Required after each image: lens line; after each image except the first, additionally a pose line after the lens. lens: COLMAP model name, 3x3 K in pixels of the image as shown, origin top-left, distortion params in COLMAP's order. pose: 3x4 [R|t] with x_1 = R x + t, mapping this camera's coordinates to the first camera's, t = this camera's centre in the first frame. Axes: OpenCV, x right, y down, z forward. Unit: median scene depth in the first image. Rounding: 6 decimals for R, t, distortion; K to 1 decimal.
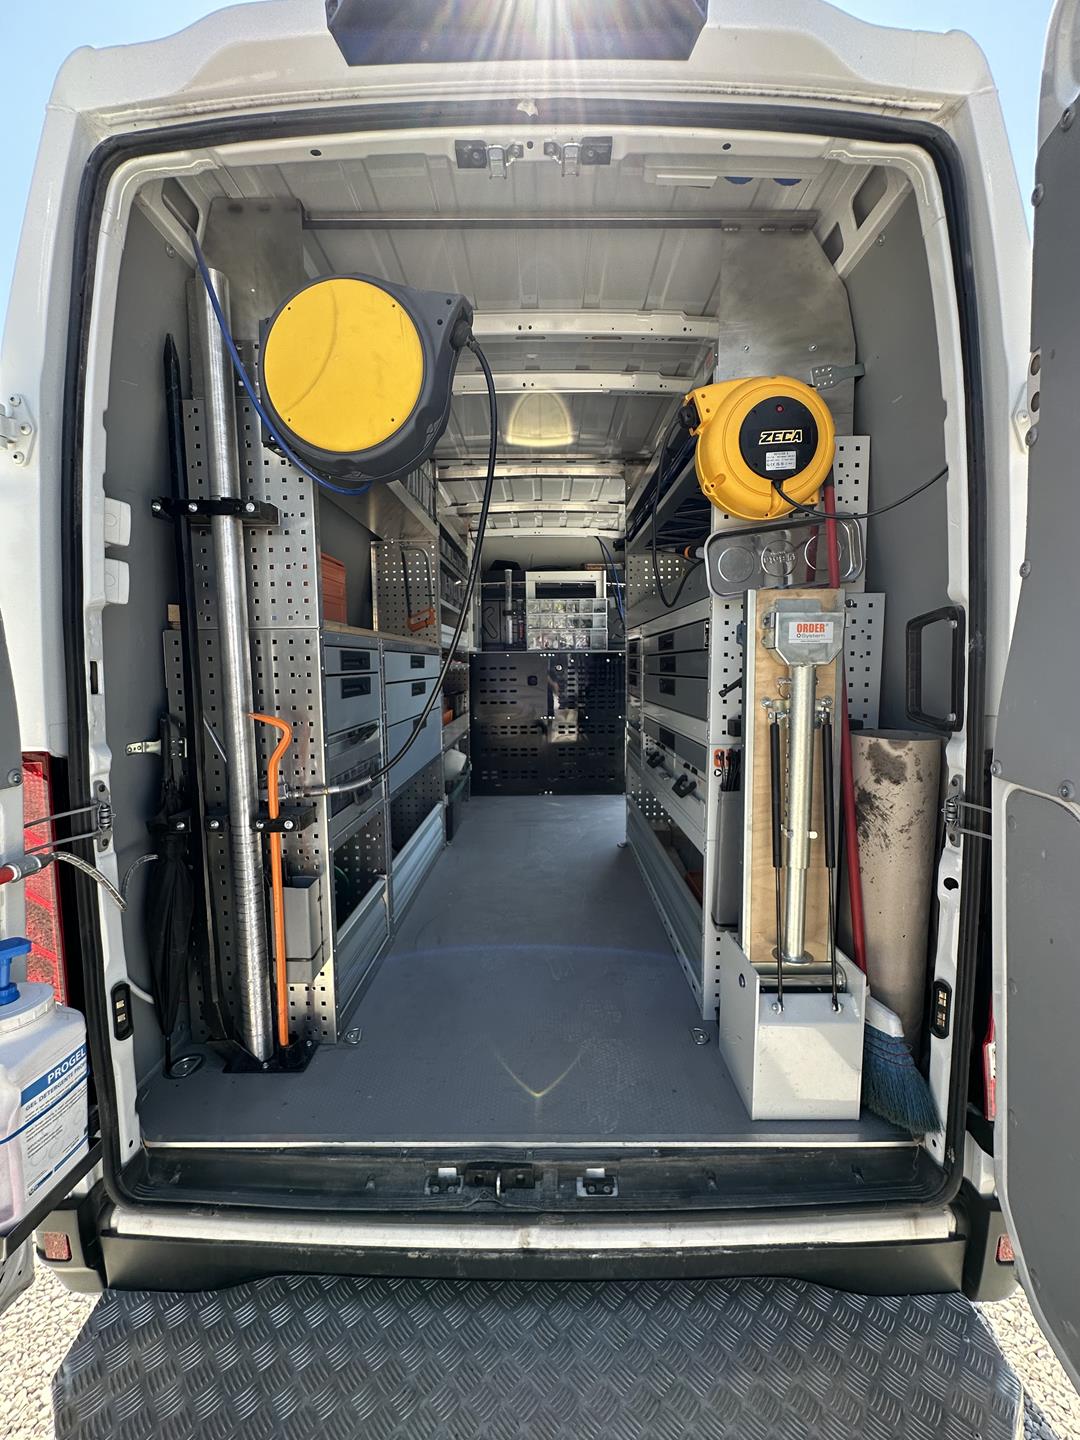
lens RADIAL K [[582.1, 0, 540.0], [0, 582.1, 716.7], [0, 0, 1]] dist [-0.010291, 0.003283]
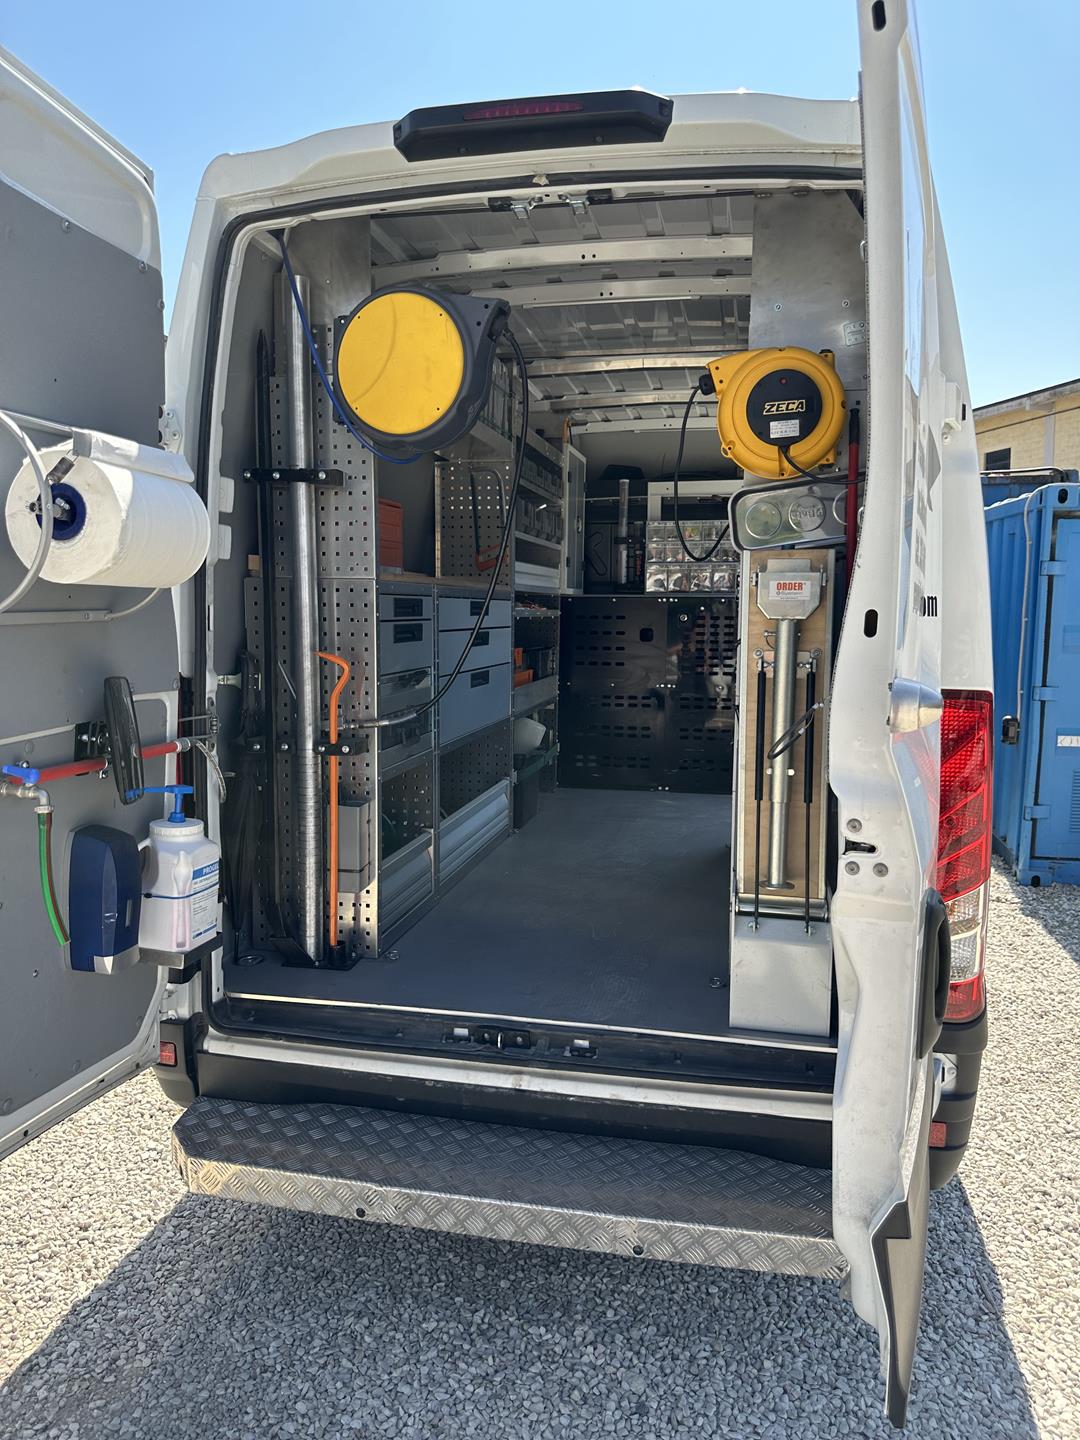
lens RADIAL K [[1024.4, 0, 534.3], [0, 1024.4, 719.0], [0, 0, 1]] dist [0.047426, -0.064803]
pose [[0.979442, 0.037897, -0.198133, 0.323063], [-0.034572, 0.999198, 0.020214, 0.068877], [0.198740, -0.012949, 0.979967, -0.882239]]
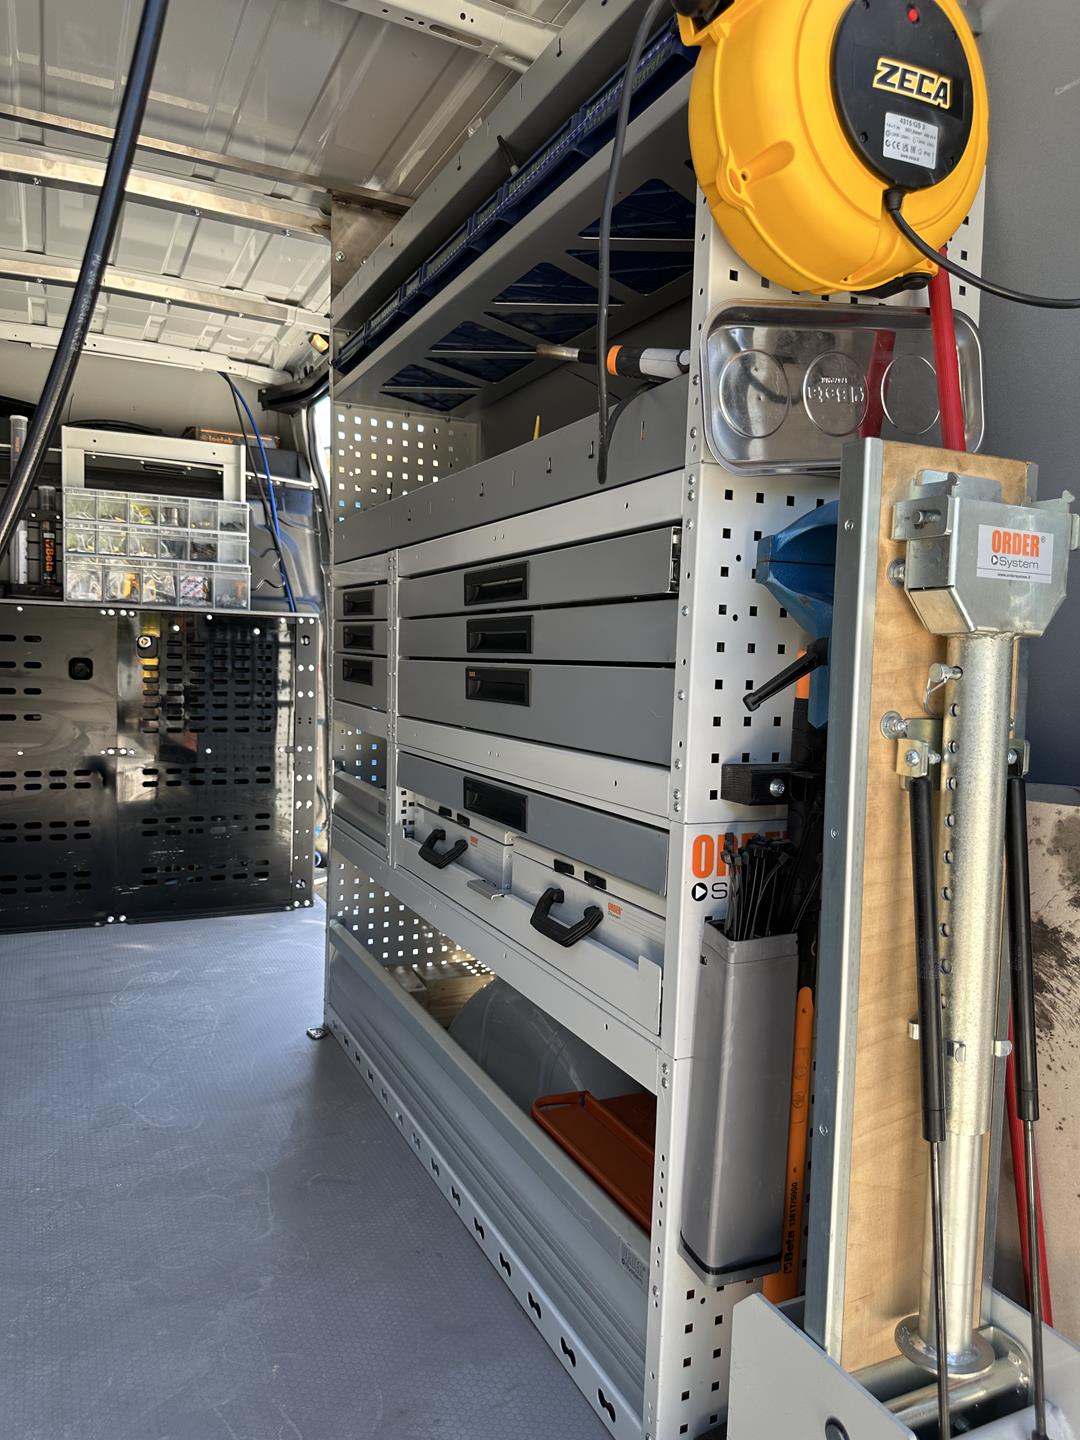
lens RADIAL K [[1024.4, 0, 542.4], [0, 1024.4, 718.2], [0, 0, 1]] dist [0.047426, -0.064803]
pose [[0.898330, 0.008816, 0.439233, -0.126984], [0.002484, 0.999681, -0.025146, -0.010582], [-0.439314, 0.023681, 0.898021, 0.417332]]
